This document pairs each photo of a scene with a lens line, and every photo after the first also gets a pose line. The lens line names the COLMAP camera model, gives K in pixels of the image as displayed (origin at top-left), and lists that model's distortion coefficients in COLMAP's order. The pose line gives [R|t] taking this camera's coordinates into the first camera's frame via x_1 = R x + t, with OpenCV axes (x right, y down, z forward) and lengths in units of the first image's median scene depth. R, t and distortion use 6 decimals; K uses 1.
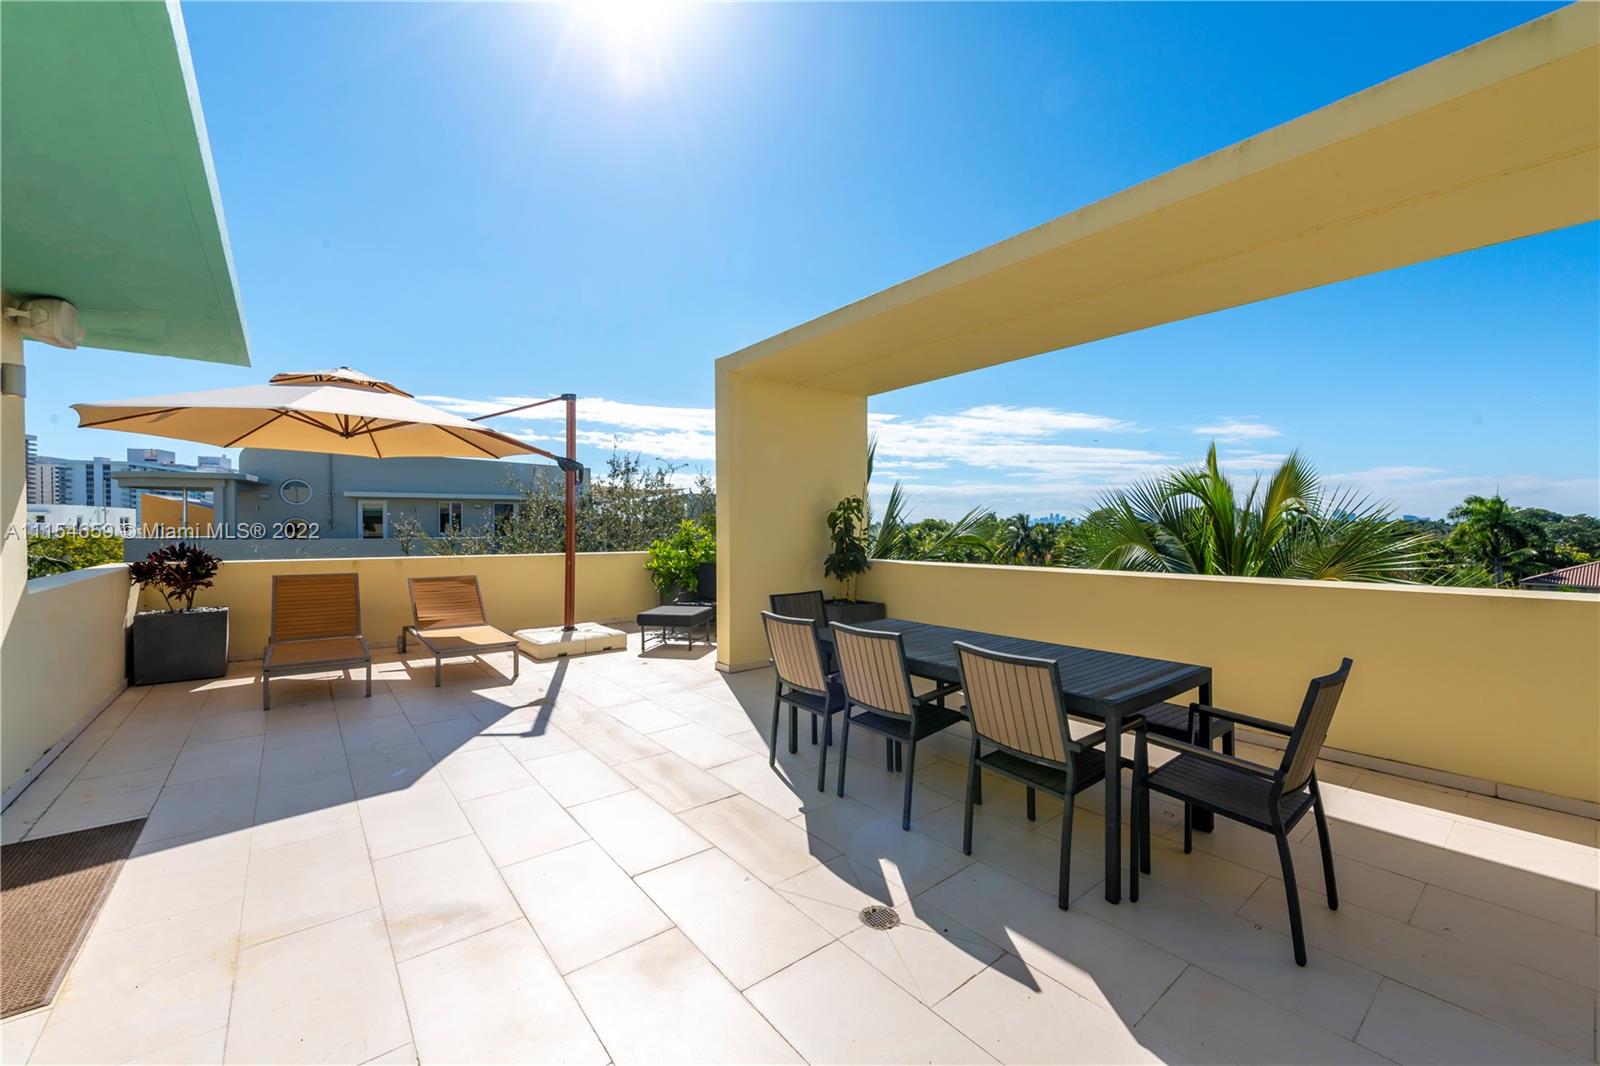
lens RADIAL K [[634.0, 0, 800.9], [0, 634.0, 532.4], [0, 0, 1]] dist [-0.002325, -0.000158]
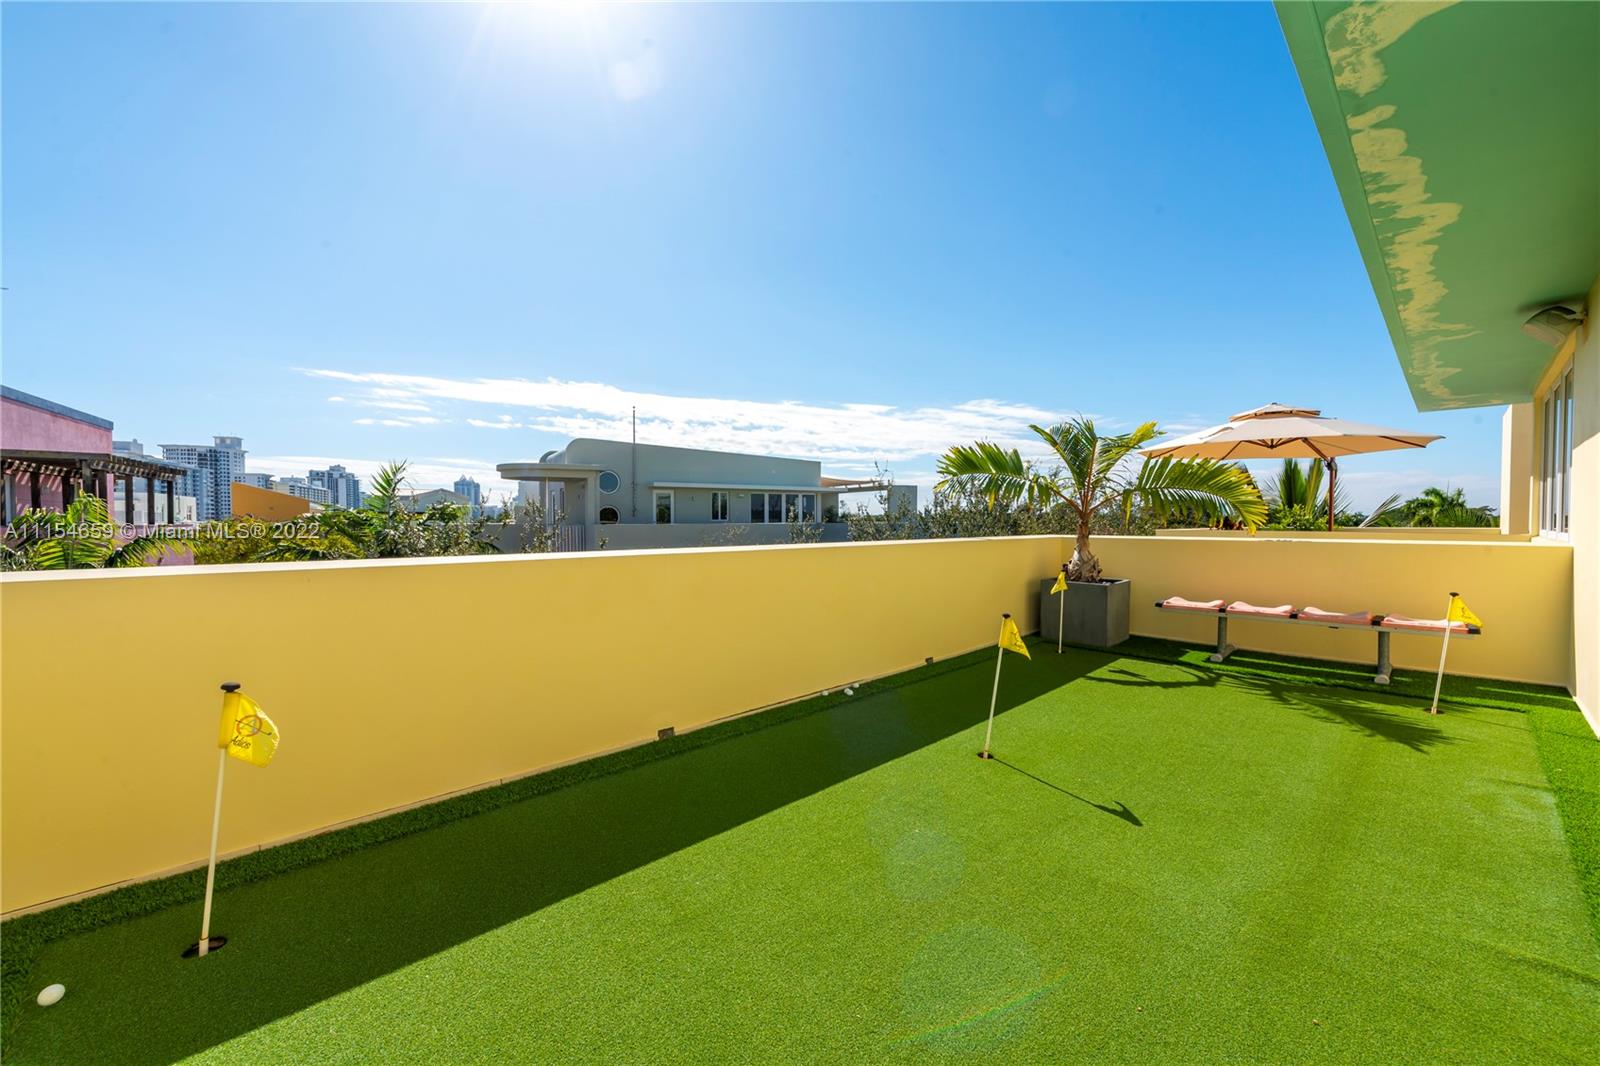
lens RADIAL K [[634.0, 0, 803.6], [0, 634.0, 525.0], [0, 0, 1]] dist [-0.002325, -0.000158]
pose [[0.996733, -0.001484, 0.080751, -0.504550], [0.001109, 0.999988, 0.004686, 0.004209], [-0.080757, -0.004582, 0.996723, -0.093873]]
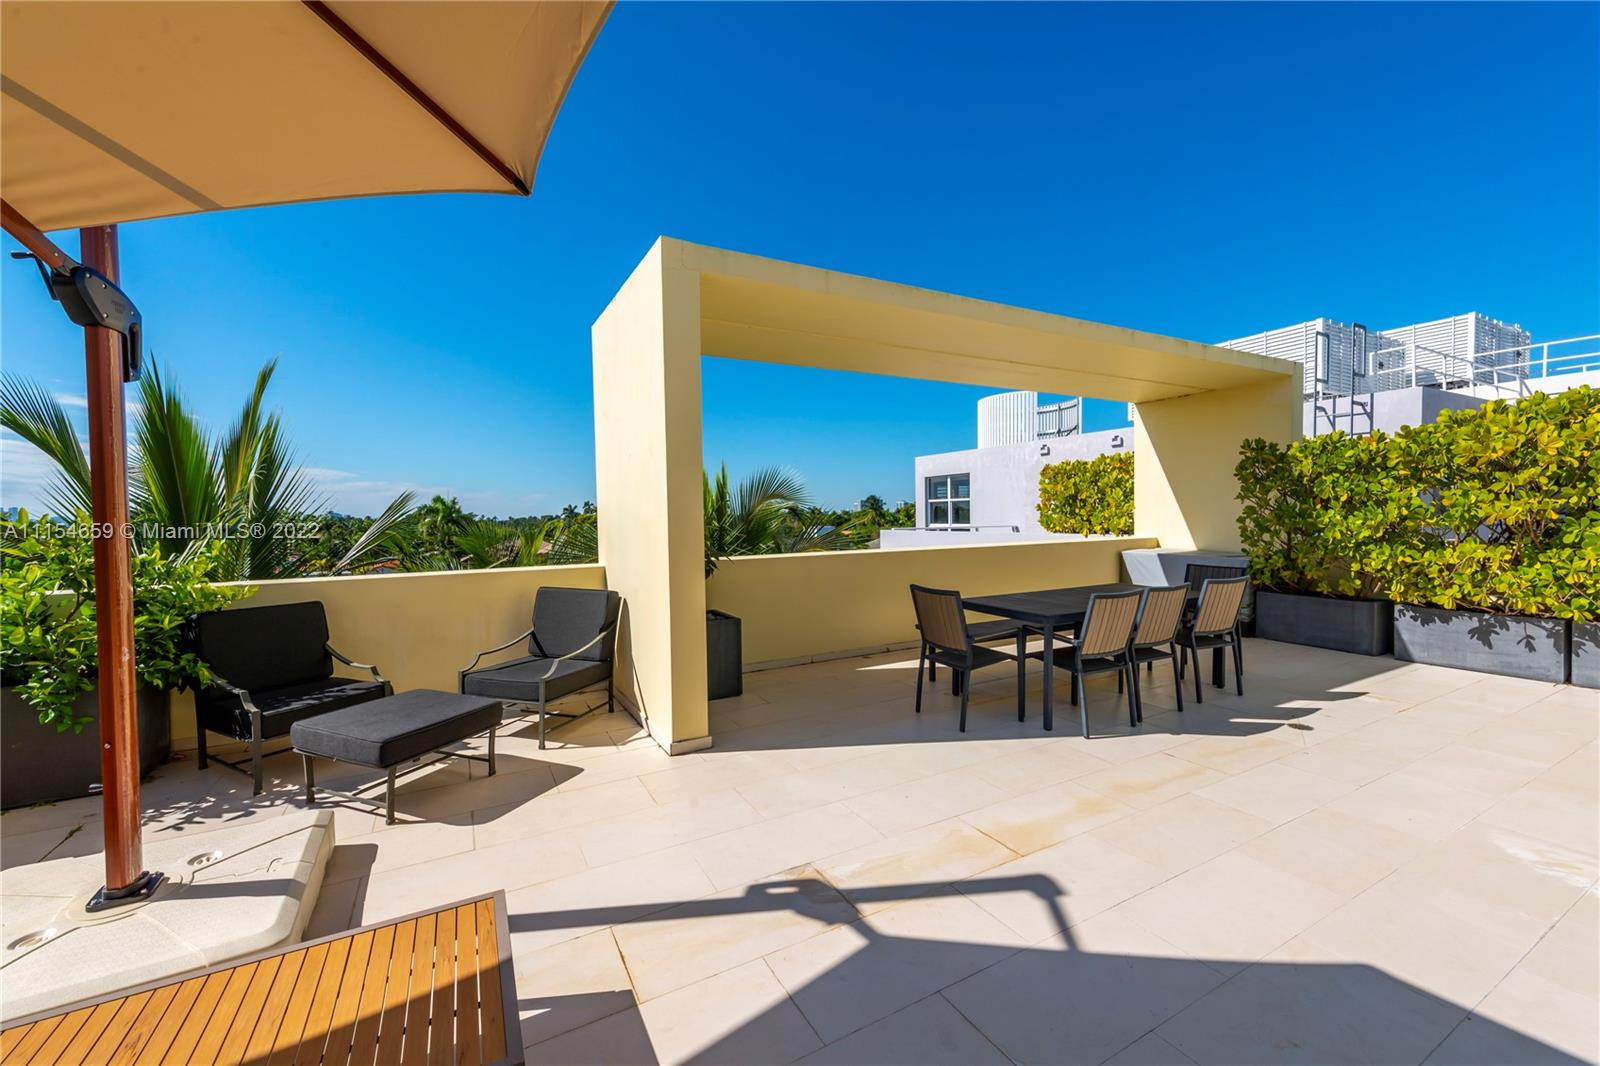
lens RADIAL K [[634.0, 0, 803.4], [0, 634.0, 526.4], [0, 0, 1]] dist [-0.002325, -0.000158]
pose [[0.180010, -0.023658, 0.983380, -0.182973], [0.028544, 0.999415, 0.018819, -0.003355], [-0.983250, 0.024682, 0.180580, 0.199188]]
